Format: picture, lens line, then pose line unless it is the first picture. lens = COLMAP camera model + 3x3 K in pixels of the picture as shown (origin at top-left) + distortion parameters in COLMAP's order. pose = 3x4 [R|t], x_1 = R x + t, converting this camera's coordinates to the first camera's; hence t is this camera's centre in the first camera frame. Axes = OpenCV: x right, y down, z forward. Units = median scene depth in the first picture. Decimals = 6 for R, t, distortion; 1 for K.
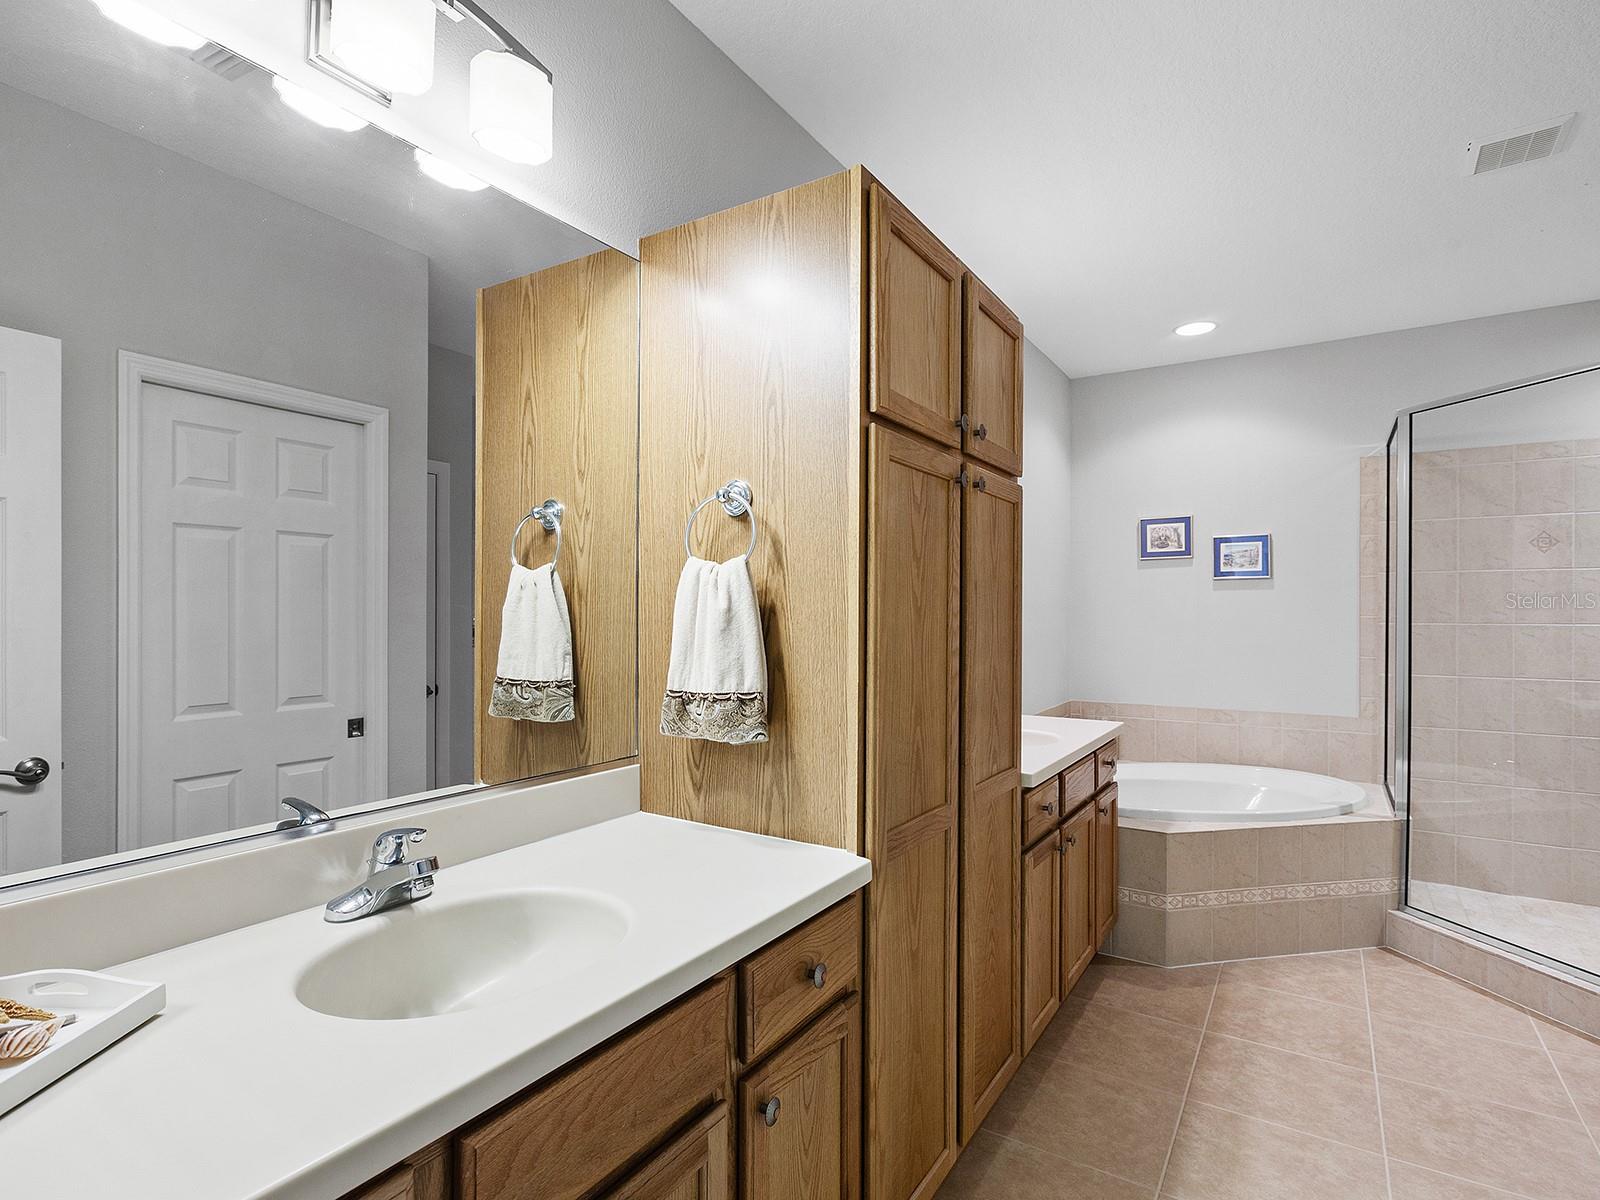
lens RADIAL K [[819.3, 0, 796.6], [0, 819.3, 613.1], [0, 0, 1]] dist [0.005526, -0.002411]
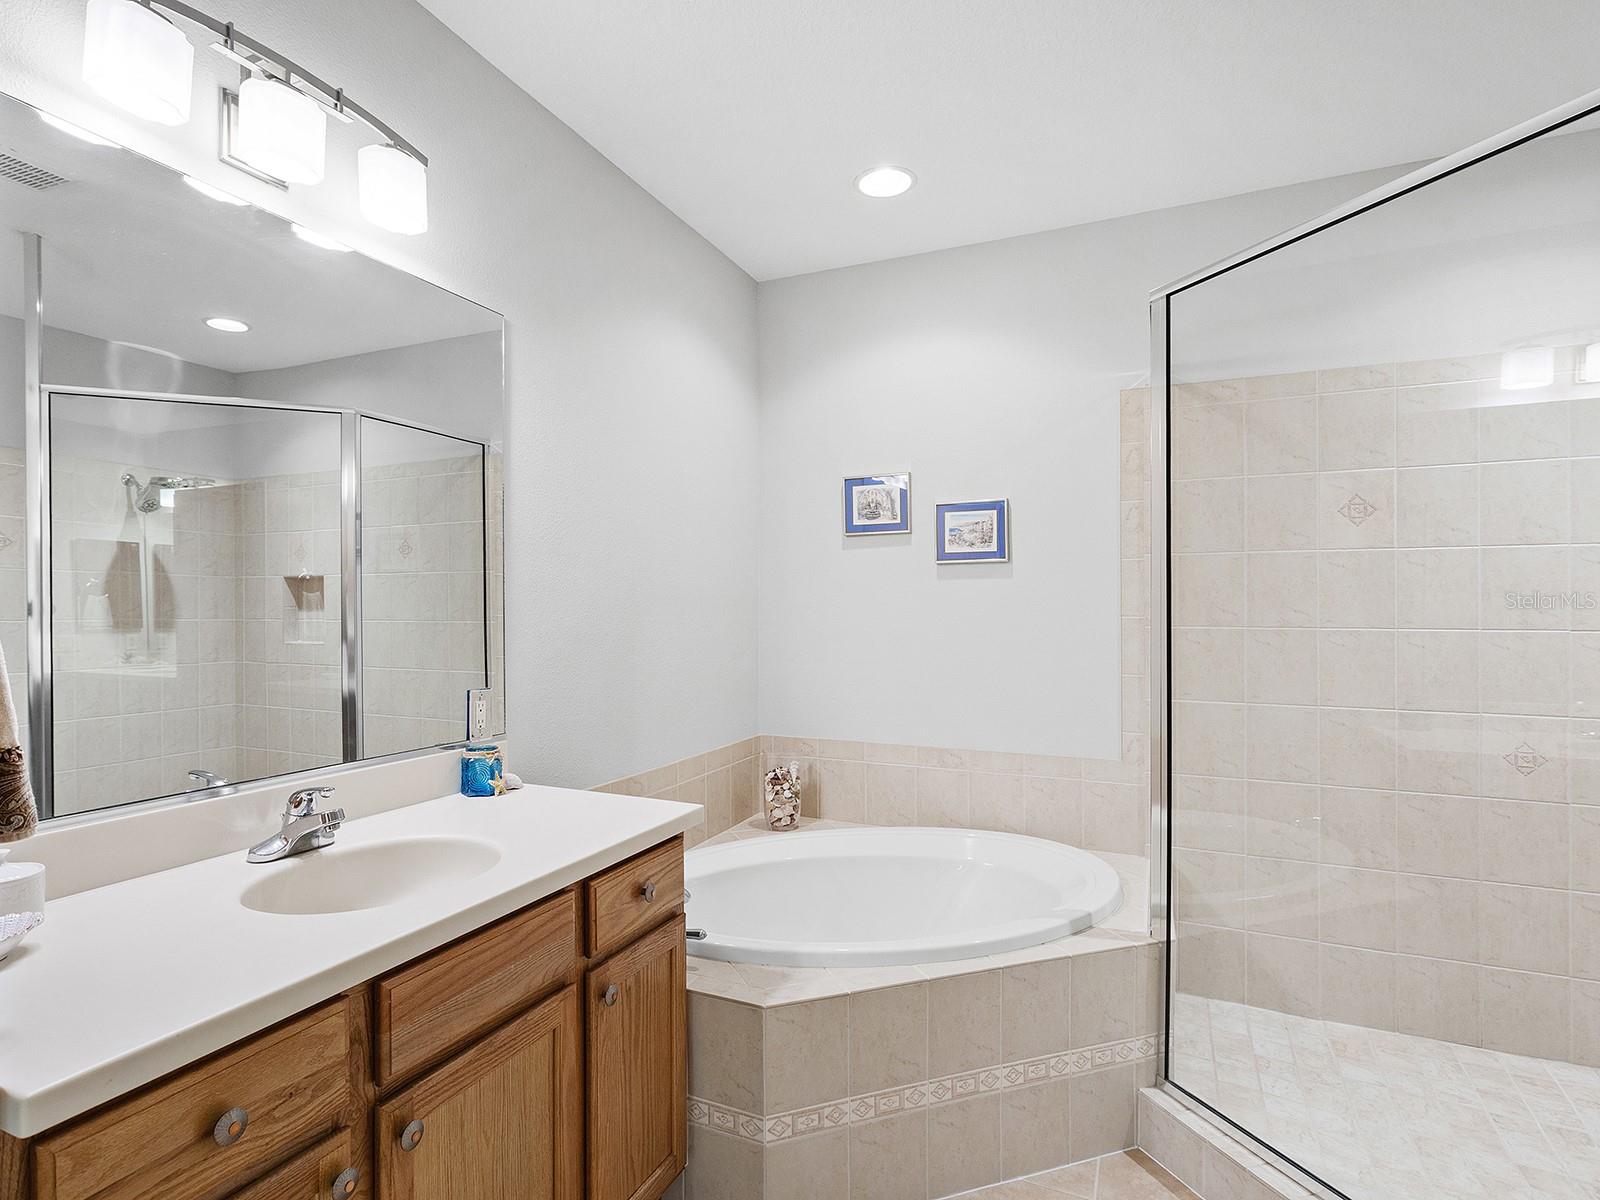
lens RADIAL K [[819.3, 0, 787.1], [0, 819.3, 601.5], [0, 0, 1]] dist [0.005526, -0.002411]
pose [[0.989933, 0.003172, 0.141502, 0.337069], [-0.001469, 0.999925, -0.012139, -0.000104], [-0.141530, 0.011809, 0.989864, 0.384714]]
